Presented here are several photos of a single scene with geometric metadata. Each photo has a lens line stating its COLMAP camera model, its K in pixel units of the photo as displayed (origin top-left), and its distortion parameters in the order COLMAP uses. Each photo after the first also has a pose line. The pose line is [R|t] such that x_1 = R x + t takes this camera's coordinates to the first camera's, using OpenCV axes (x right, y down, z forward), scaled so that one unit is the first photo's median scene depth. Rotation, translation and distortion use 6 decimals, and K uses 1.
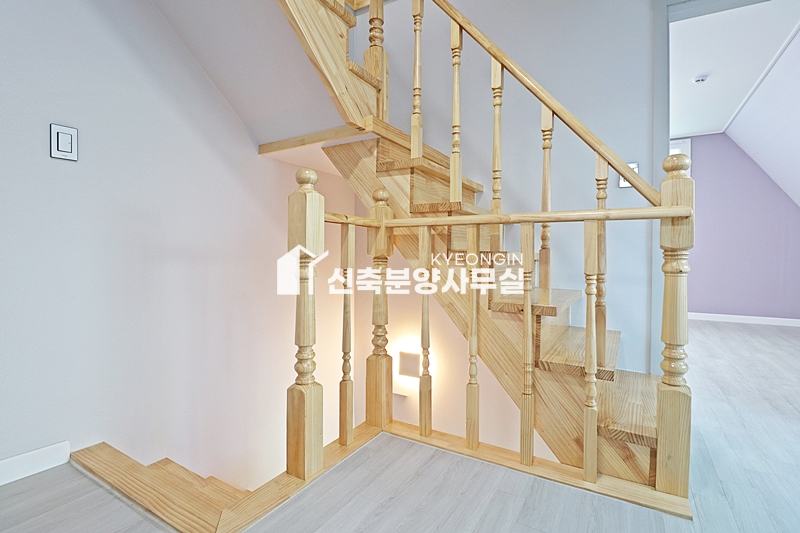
lens RADIAL K [[368.8, 0, 401.1], [0, 368.8, 263.6], [0, 0, 1]] dist [-0.007468, -0.009468]
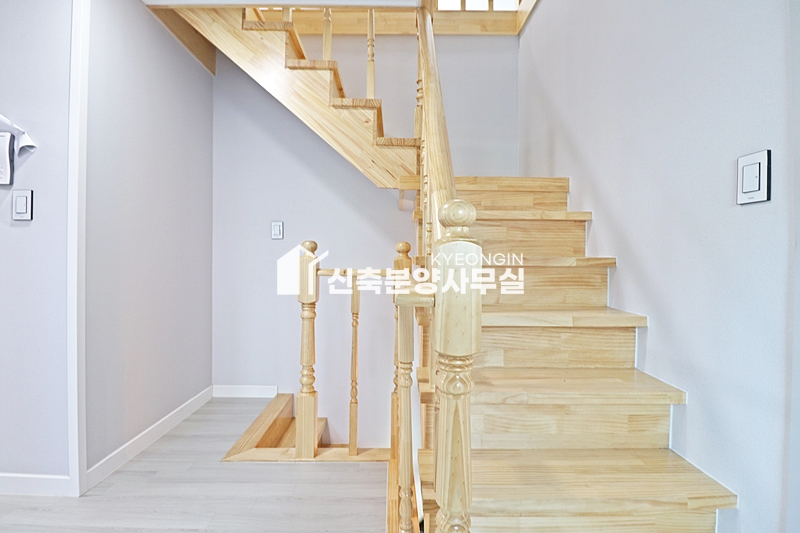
lens RADIAL K [[368.8, 0, 401.2], [0, 368.8, 261.5], [0, 0, 1]] dist [-0.007468, -0.009468]
pose [[0.546713, 0.014438, -0.837196, 0.942478], [-0.025259, 0.999681, 0.000745, -0.157698], [0.836939, 0.020739, 0.546903, 0.435262]]
